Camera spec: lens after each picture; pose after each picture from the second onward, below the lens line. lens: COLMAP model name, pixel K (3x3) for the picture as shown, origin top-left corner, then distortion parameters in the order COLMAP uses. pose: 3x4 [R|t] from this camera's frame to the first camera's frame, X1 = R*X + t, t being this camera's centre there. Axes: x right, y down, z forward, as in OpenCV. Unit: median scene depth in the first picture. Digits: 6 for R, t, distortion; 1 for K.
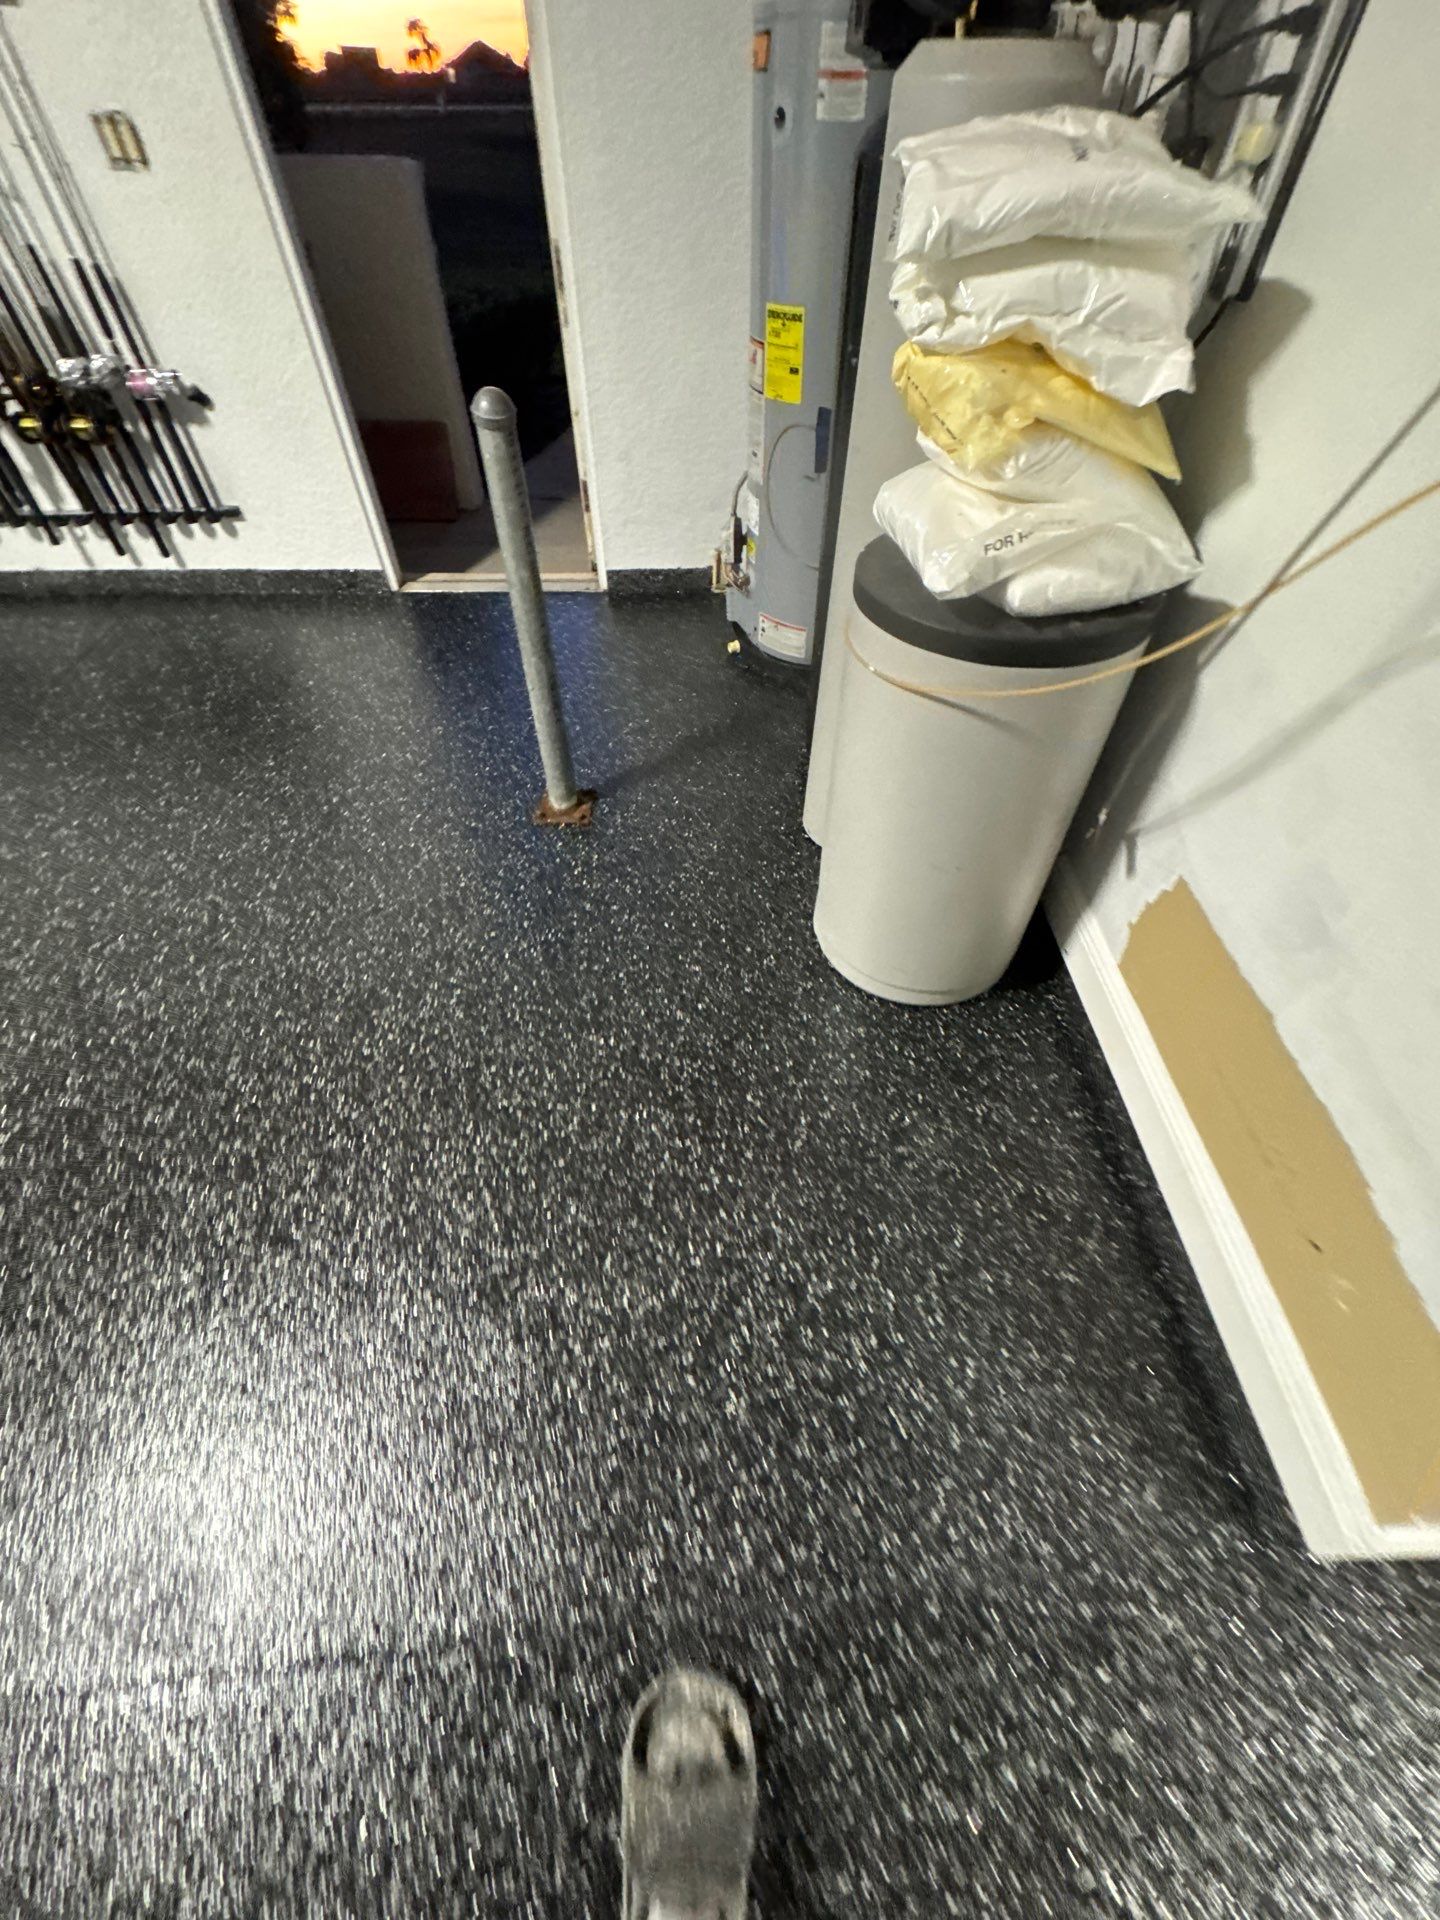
lens RADIAL K [[763.0, 0, 720.3], [0, 763.0, 958.1], [0, 0, 1]] dist [-0.000041, 0.000117]
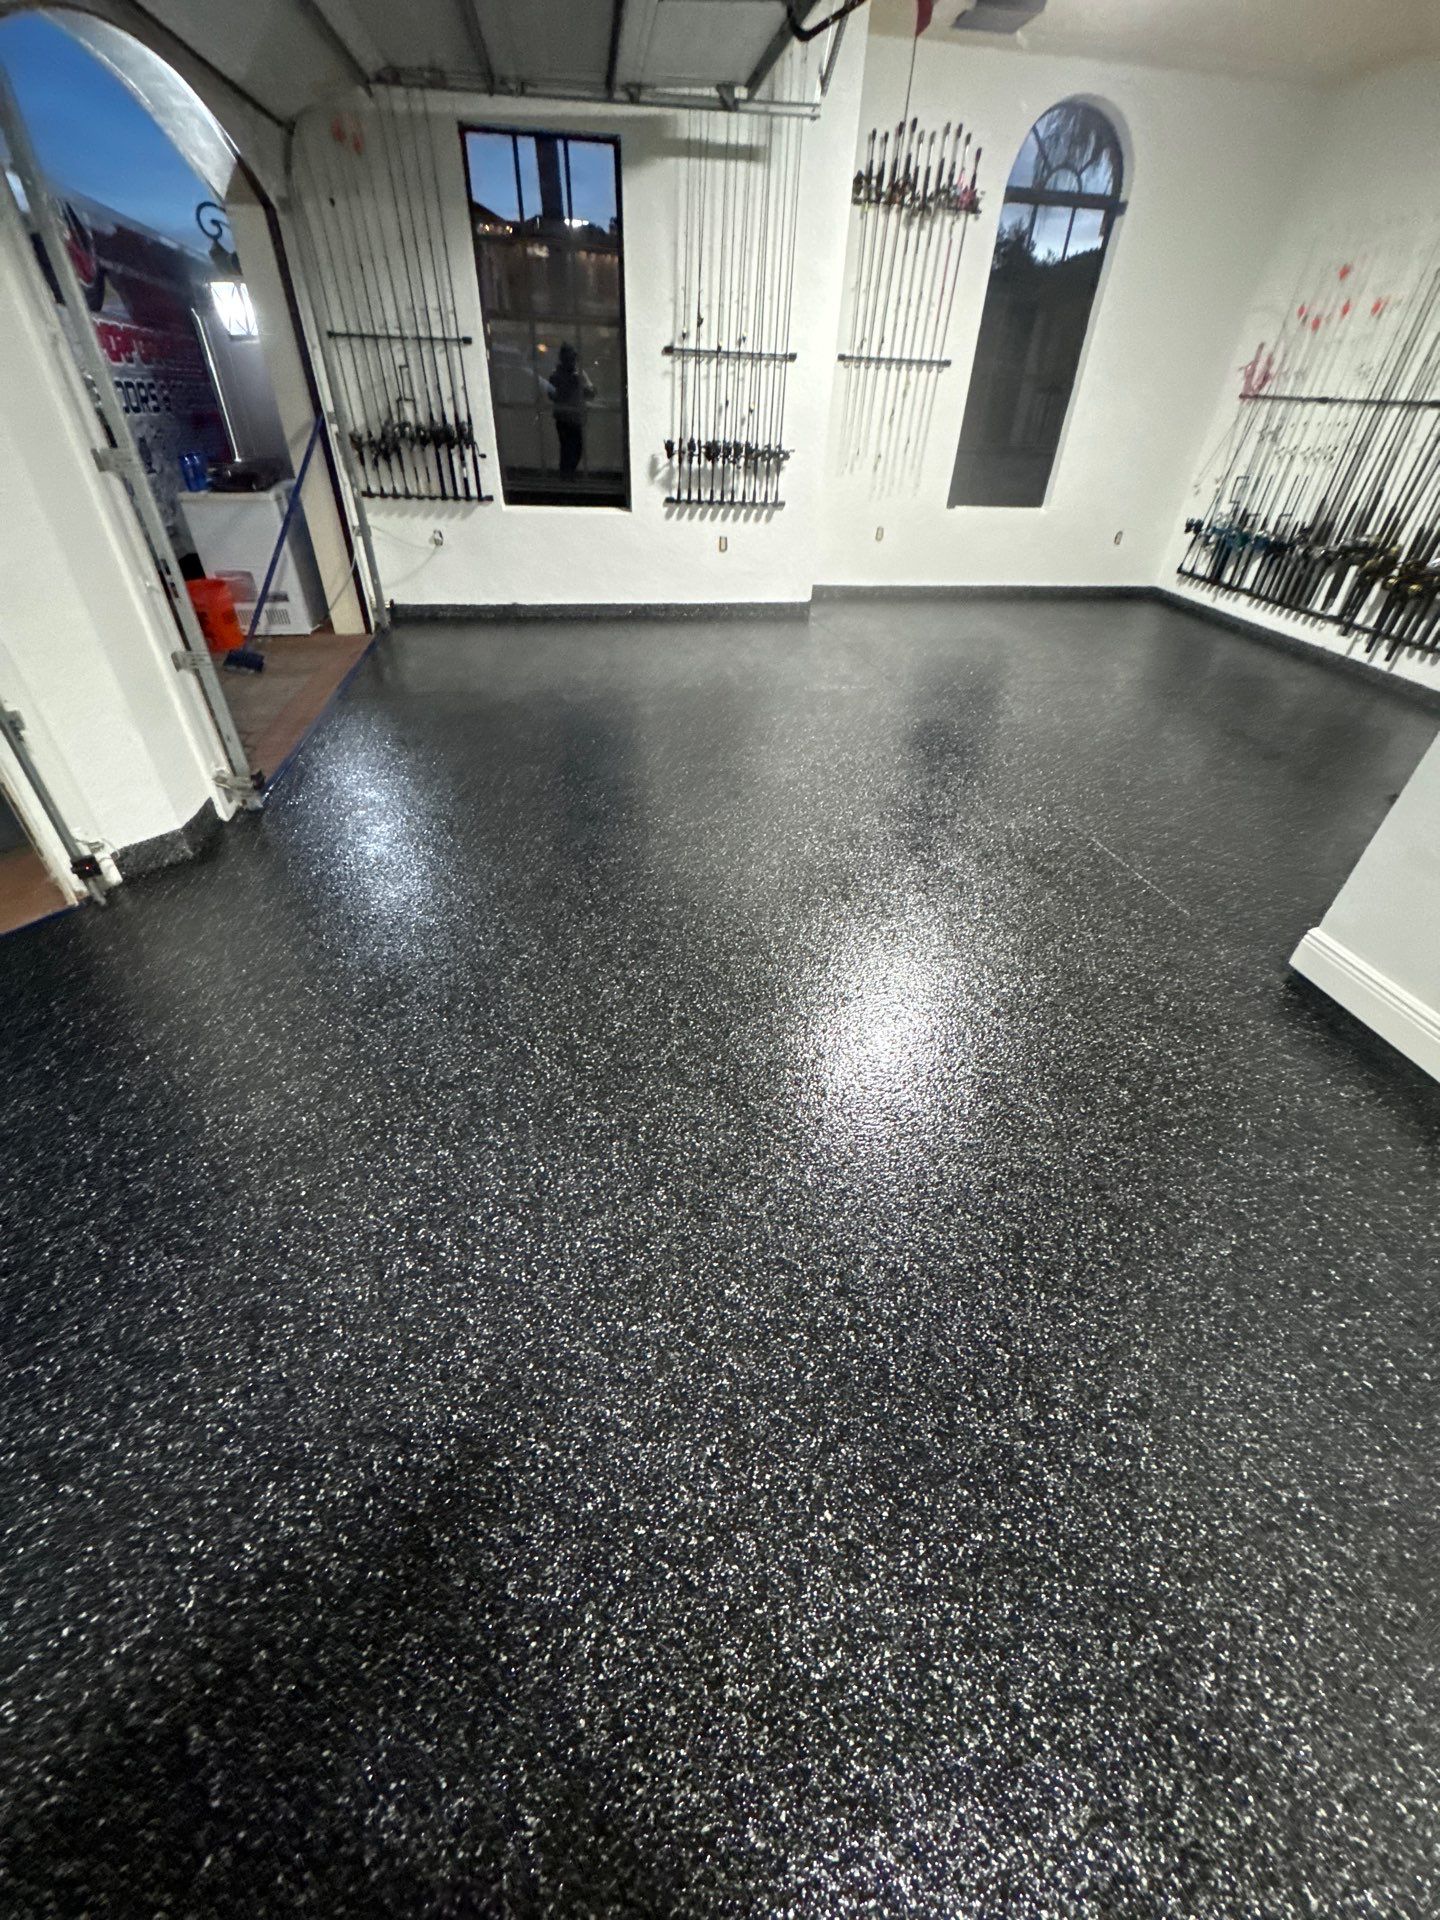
lens RADIAL K [[763.0, 0, 722.1], [0, 763.0, 959.3], [0, 0, 1]] dist [-0.000041, 0.000117]
pose [[0.136647, 0.603952, -0.785219, 0.986810], [-0.768334, 0.564950, 0.300823, 0.580935], [0.625292, 0.562205, 0.541236, -0.586102]]
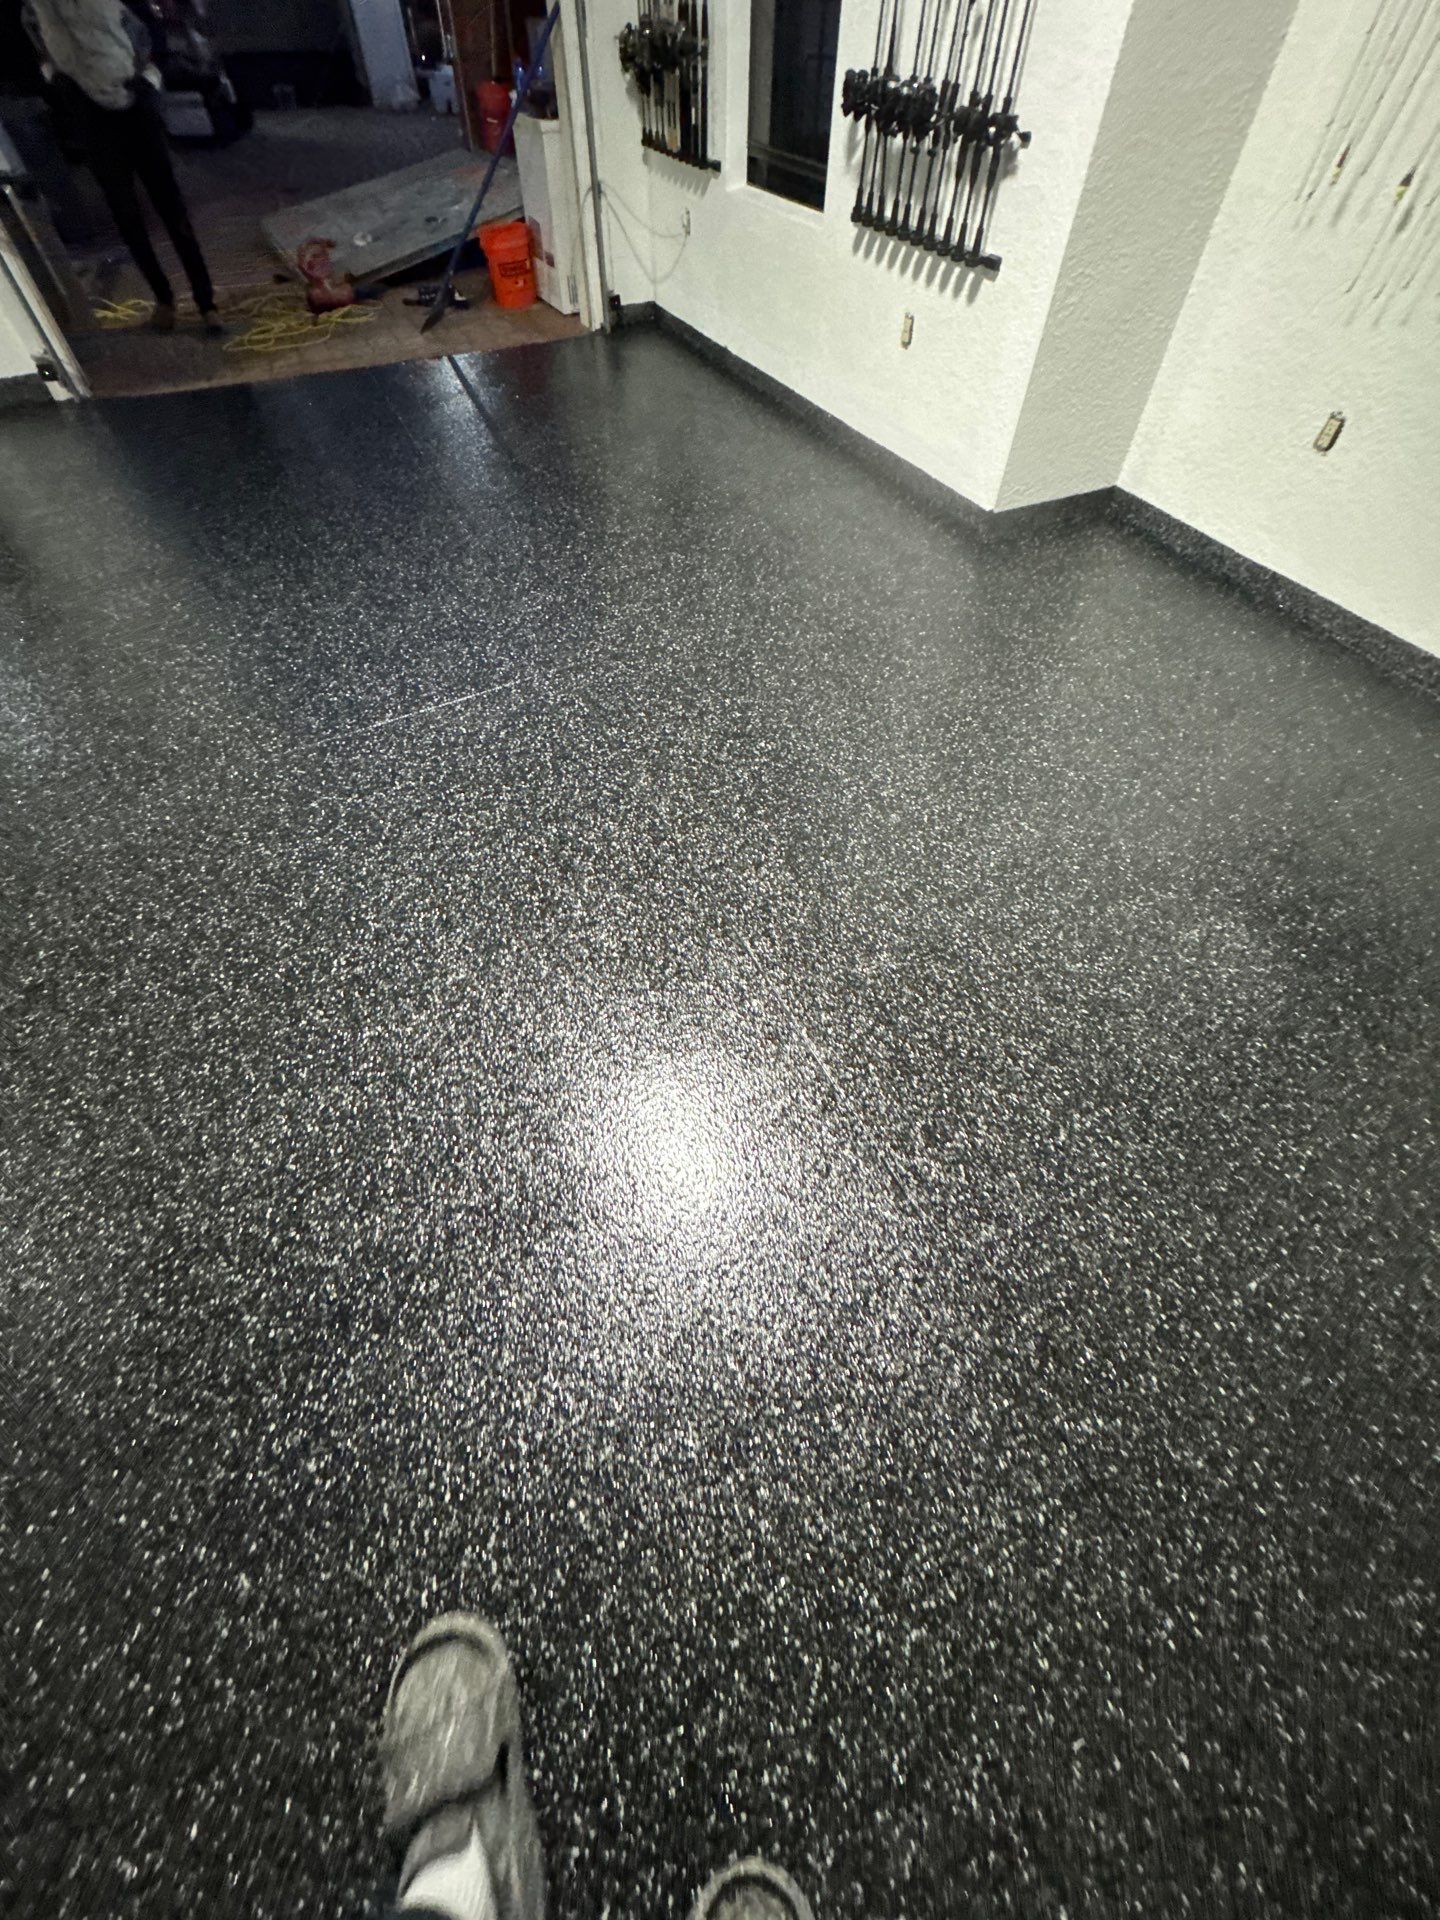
lens RADIAL K [[763.0, 0, 723.6], [0, 763.0, 958.0], [0, 0, 1]] dist [-0.000041, 0.000117]
pose [[-0.903536, 0.337180, -0.264449, -0.705387], [-0.327822, -0.146461, 0.933318, -0.632964], [0.275964, 0.929978, 0.242868, 0.529022]]
